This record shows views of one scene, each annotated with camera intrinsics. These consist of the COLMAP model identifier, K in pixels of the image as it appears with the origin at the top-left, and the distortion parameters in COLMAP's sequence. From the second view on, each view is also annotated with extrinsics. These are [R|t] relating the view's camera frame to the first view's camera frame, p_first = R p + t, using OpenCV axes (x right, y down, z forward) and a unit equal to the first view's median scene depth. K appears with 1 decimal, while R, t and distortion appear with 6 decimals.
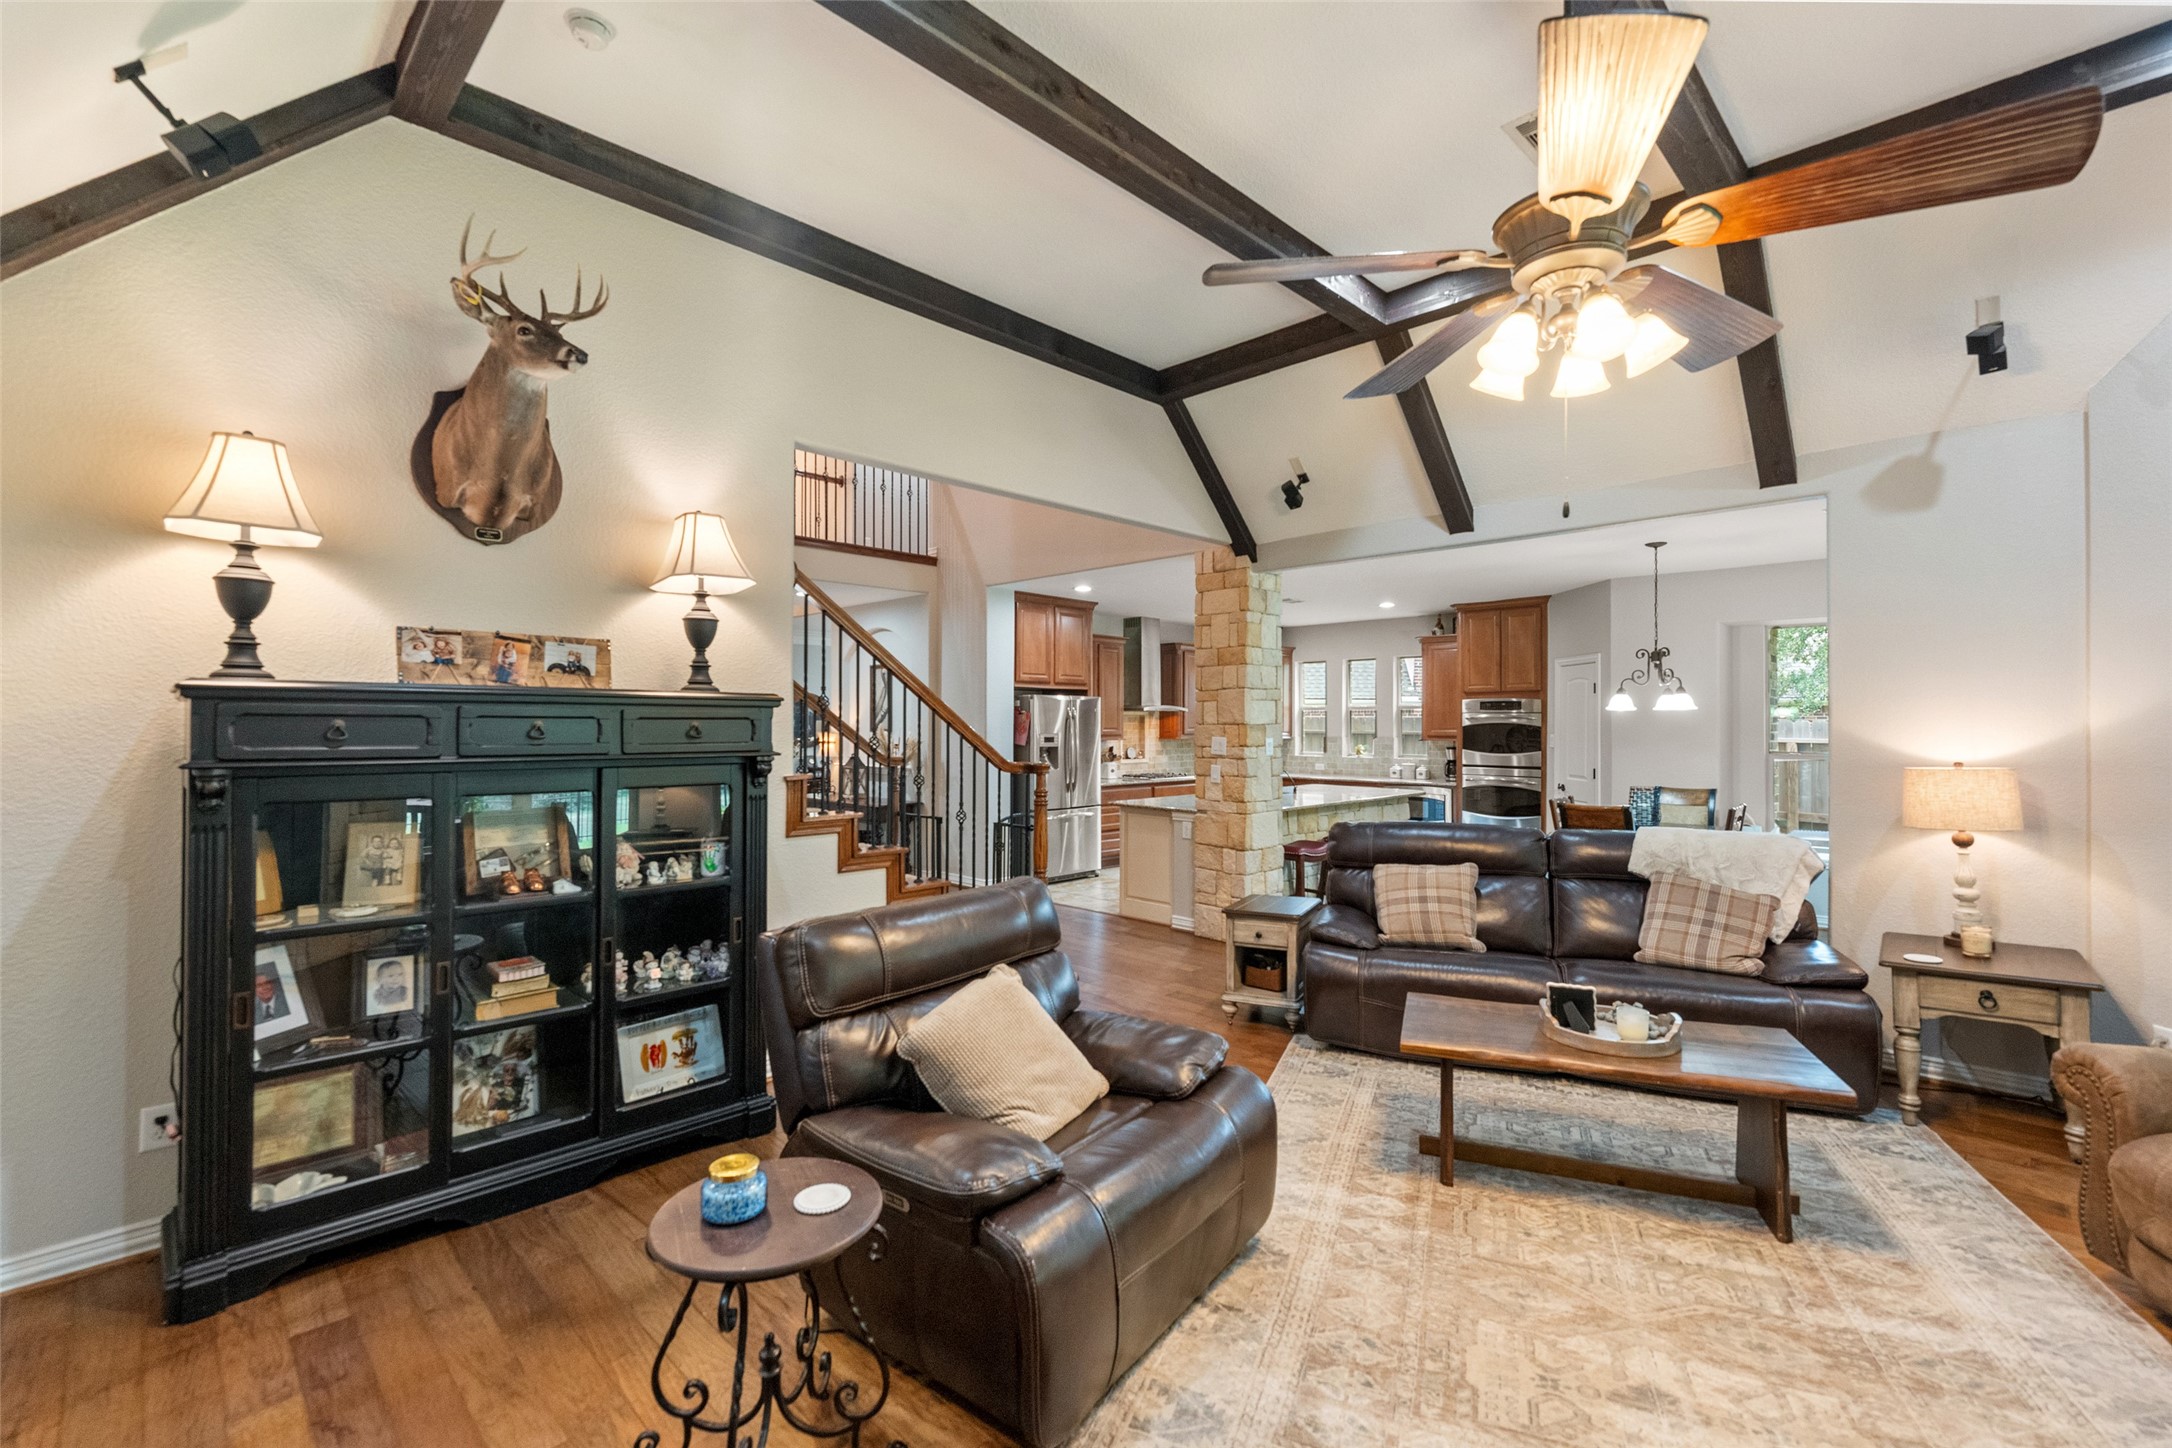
lens RADIAL K [[950.5, 0, 1076.0], [0, 950.5, 719.3], [0, 0, 1]] dist [-0.019466, -0.000169]
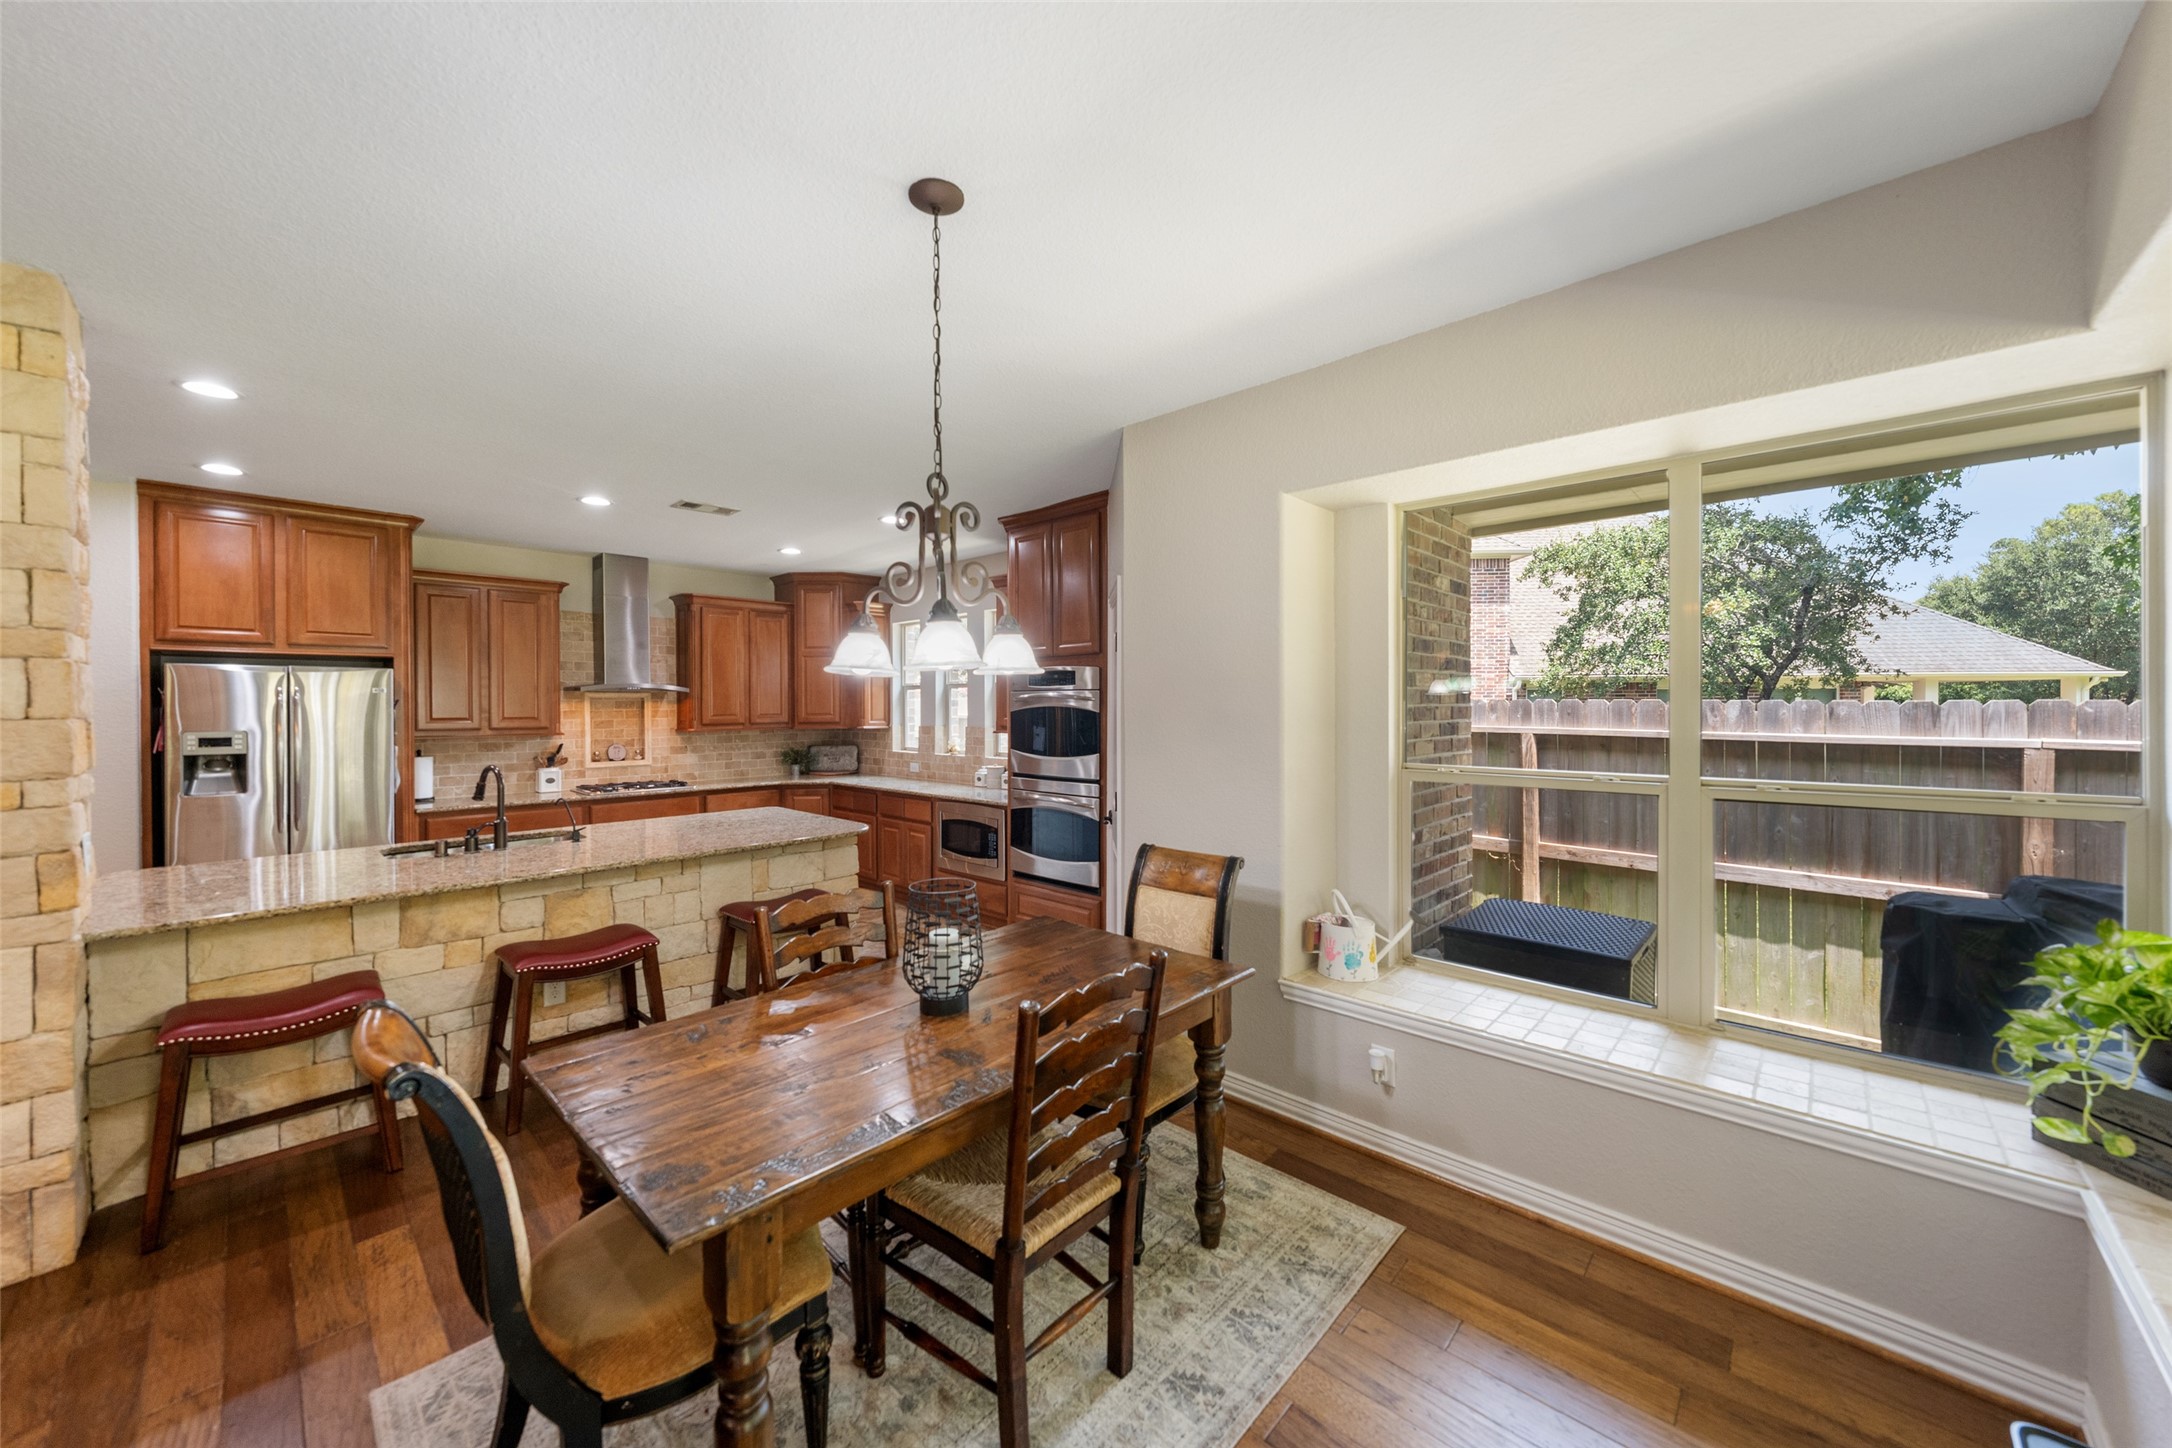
lens RADIAL K [[789.3, 0, 1074.1], [0, 789.3, 710.8], [0, 0, 1]] dist [-0.003456, -0.000142]
pose [[0.999907, -0.006860, 0.011823, 0.445218], [0.006706, 0.999893, 0.012971, -0.000282], [-0.011911, -0.012891, 0.999846, 0.477645]]
